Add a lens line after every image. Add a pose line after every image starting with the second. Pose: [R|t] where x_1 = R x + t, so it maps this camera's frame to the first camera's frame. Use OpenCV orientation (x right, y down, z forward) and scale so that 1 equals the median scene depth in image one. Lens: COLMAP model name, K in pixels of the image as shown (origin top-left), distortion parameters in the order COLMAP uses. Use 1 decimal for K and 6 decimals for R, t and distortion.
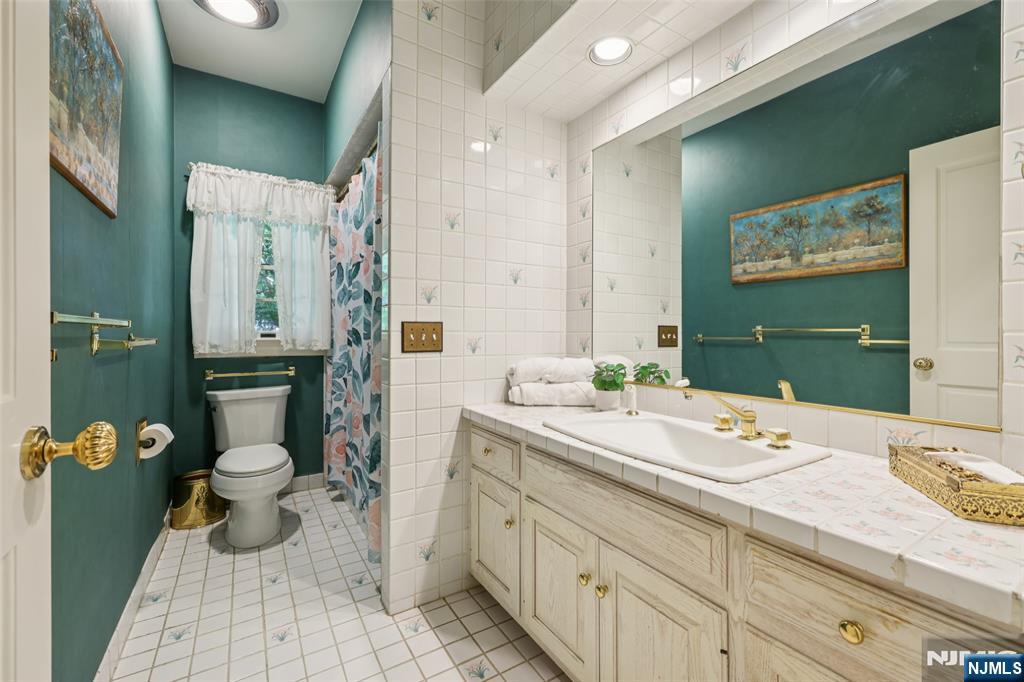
lens RADIAL K [[422.7, 0, 512.0], [0, 422.7, 335.8], [0, 0, 1]] dist [0.002421, 0.000146]
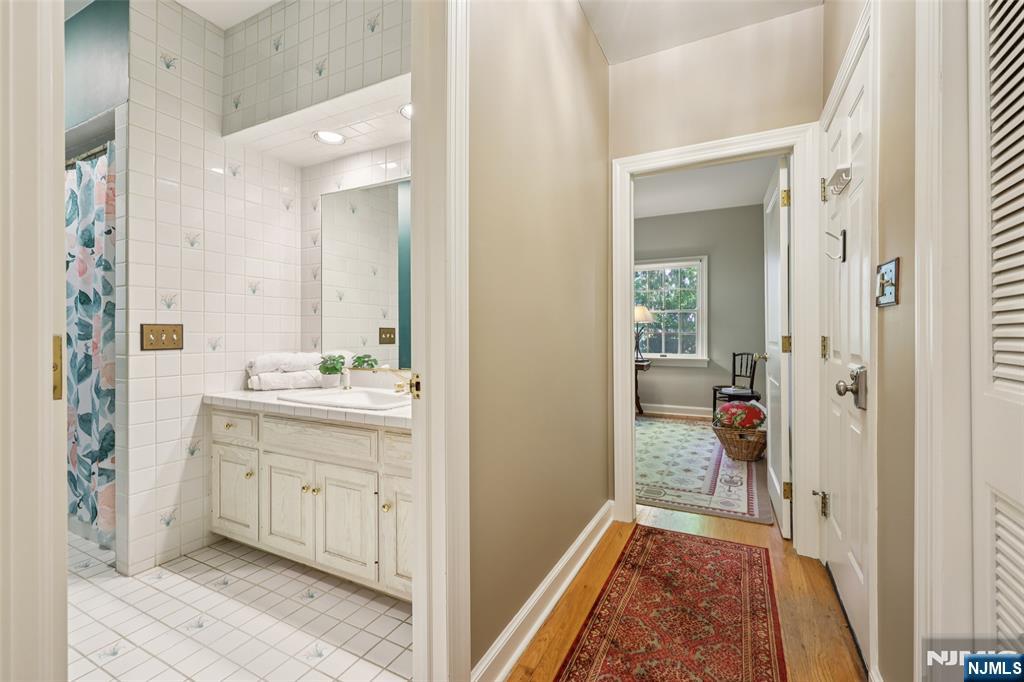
lens RADIAL K [[445.2, 0, 512.2], [0, 445.2, 334.5], [0, 0, 1]] dist [0.006324, -0.000443]
pose [[0.860862, -0.002887, 0.508831, -0.006371], [0.005054, 0.999983, -0.002877, 0.004412], [-0.508814, 0.005048, 0.860862, -0.564663]]
